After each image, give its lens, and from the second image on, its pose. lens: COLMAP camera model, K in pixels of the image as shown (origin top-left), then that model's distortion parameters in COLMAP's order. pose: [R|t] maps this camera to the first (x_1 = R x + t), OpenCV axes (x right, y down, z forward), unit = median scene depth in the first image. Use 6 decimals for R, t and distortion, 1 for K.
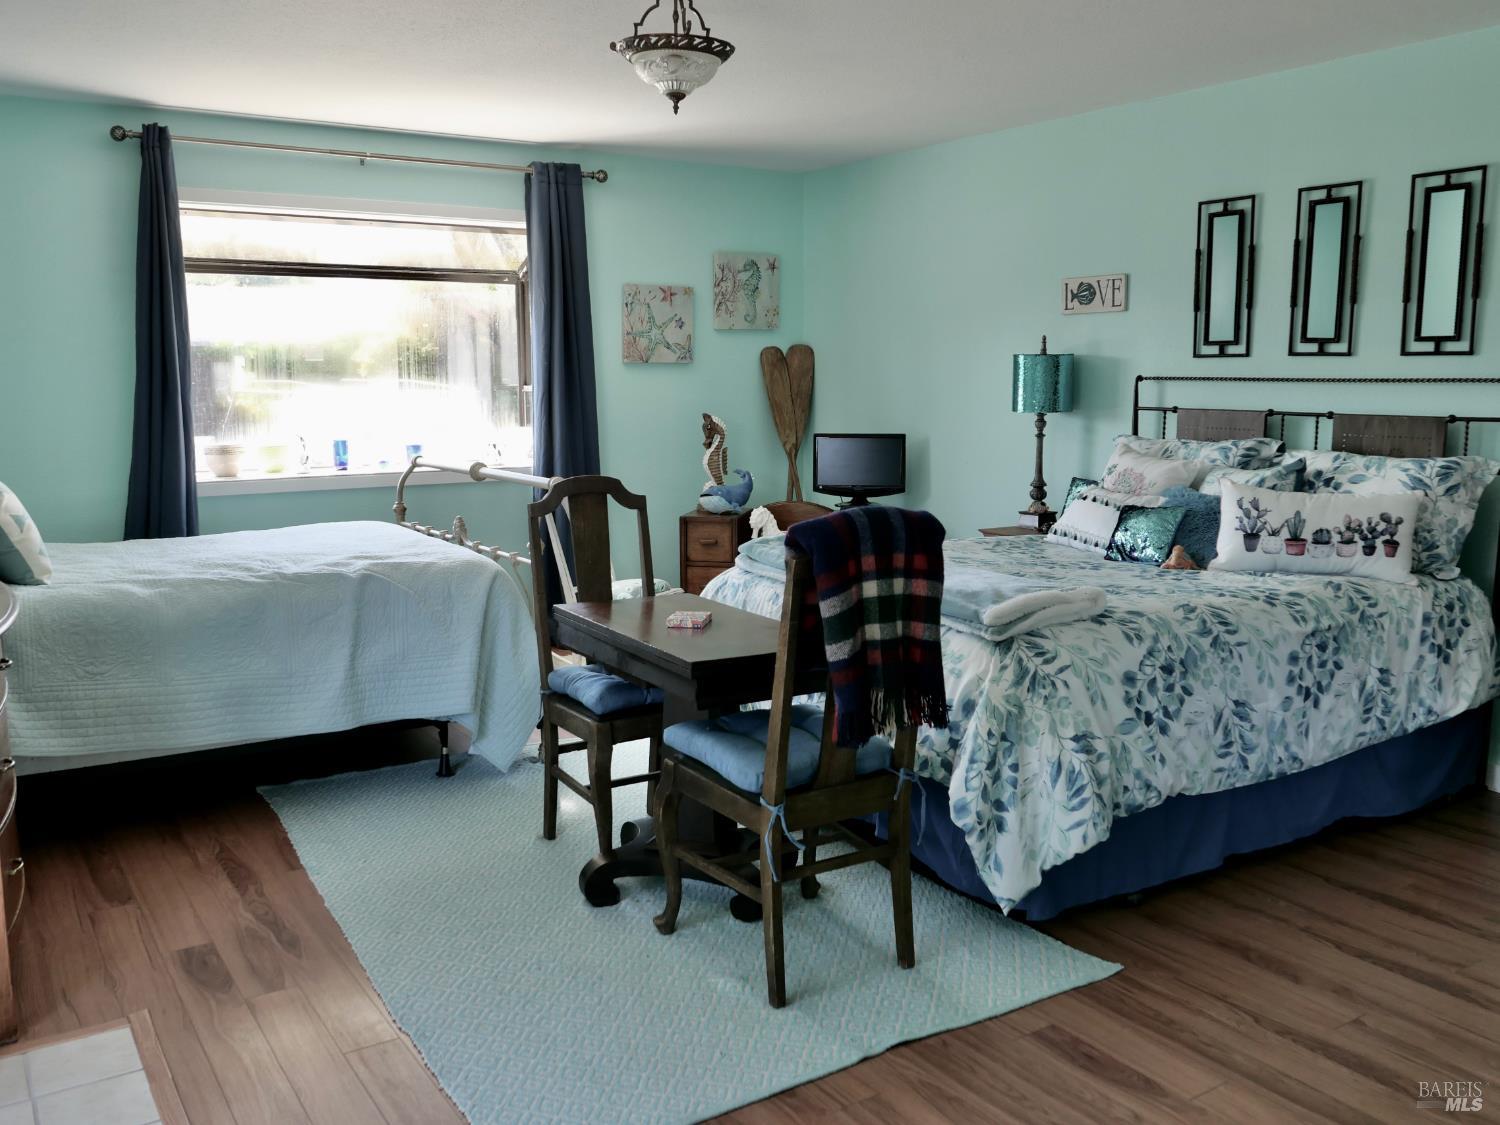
lens RADIAL K [[1248.7, 0, 752.3], [0, 1248.7, 559.6], [0, 0, 1]] dist [-0.019496, 0.006562]
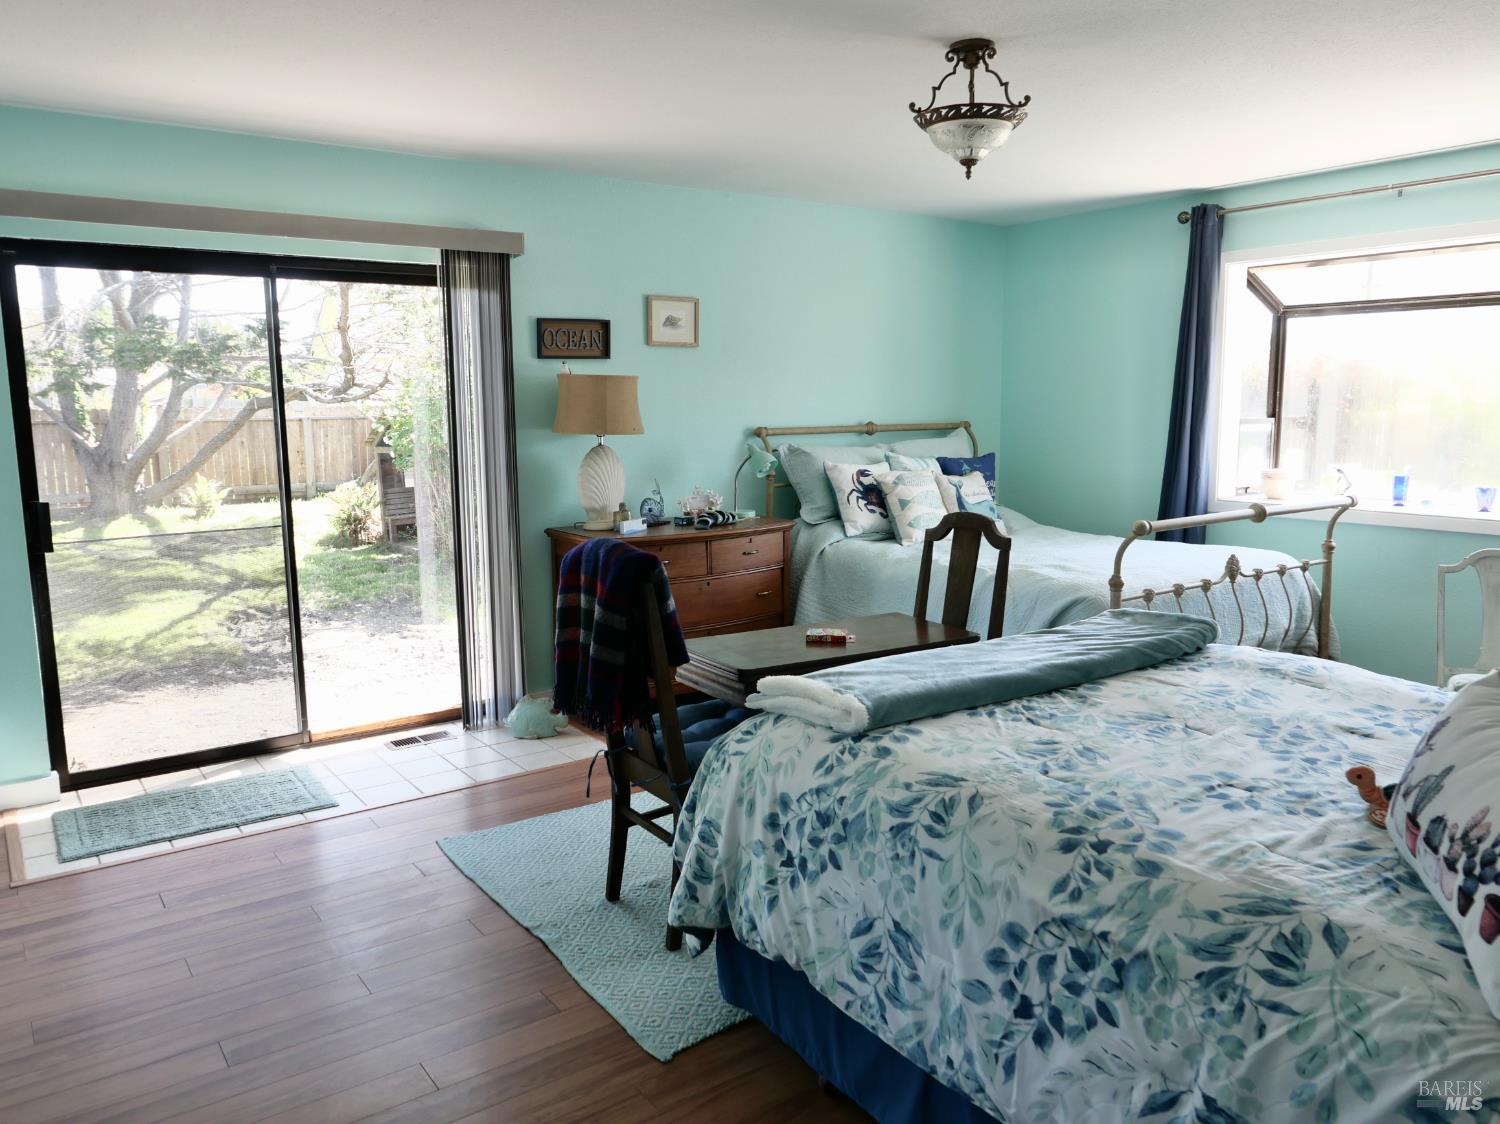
lens RADIAL K [[1053.5, 0, 751.6], [0, 1053.5, 566.1], [0, 0, 1]] dist [-0.004819, -0.006503]
pose [[0.083755, 0.159441, -0.983648, 0.893991], [-0.138682, 0.979375, 0.146940, -0.149927], [0.986789, 0.124107, 0.104139, 0.806199]]
